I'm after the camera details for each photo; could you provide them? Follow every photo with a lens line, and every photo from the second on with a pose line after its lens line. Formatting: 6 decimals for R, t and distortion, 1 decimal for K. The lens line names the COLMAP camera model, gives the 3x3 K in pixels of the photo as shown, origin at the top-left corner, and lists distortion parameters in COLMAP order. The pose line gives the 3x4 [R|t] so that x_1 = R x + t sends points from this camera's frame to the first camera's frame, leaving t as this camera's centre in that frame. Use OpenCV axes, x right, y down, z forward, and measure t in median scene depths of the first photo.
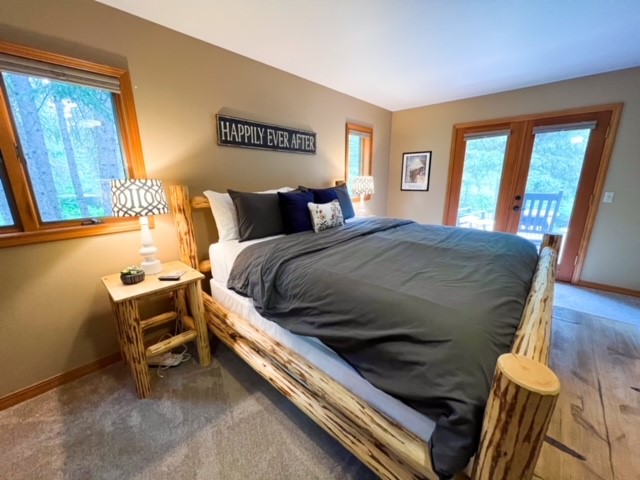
lens RADIAL K [[256.0, 0, 318.4], [0, 256.0, 240.1], [0, 0, 1]] dist [-0.003355, -0.000259]
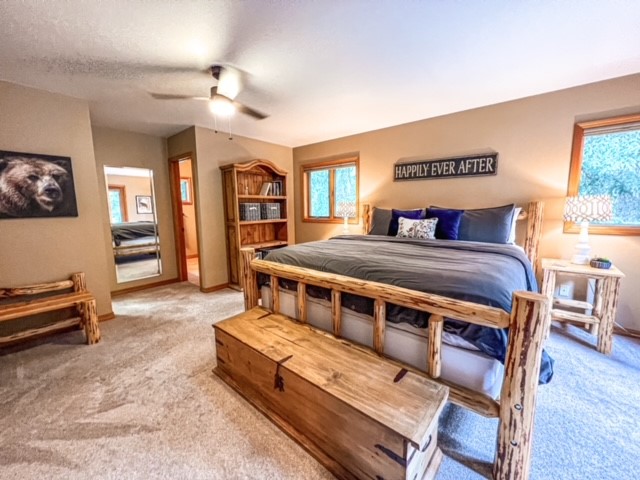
lens RADIAL K [[256.0, 0, 318.6], [0, 256.0, 239.3], [0, 0, 1]] dist [-0.003355, -0.000259]
pose [[0.044847, 0.141360, -0.988942, 1.110662], [-0.225340, 0.965856, 0.127841, -0.090997], [0.973247, 0.217115, 0.075169, 0.405857]]
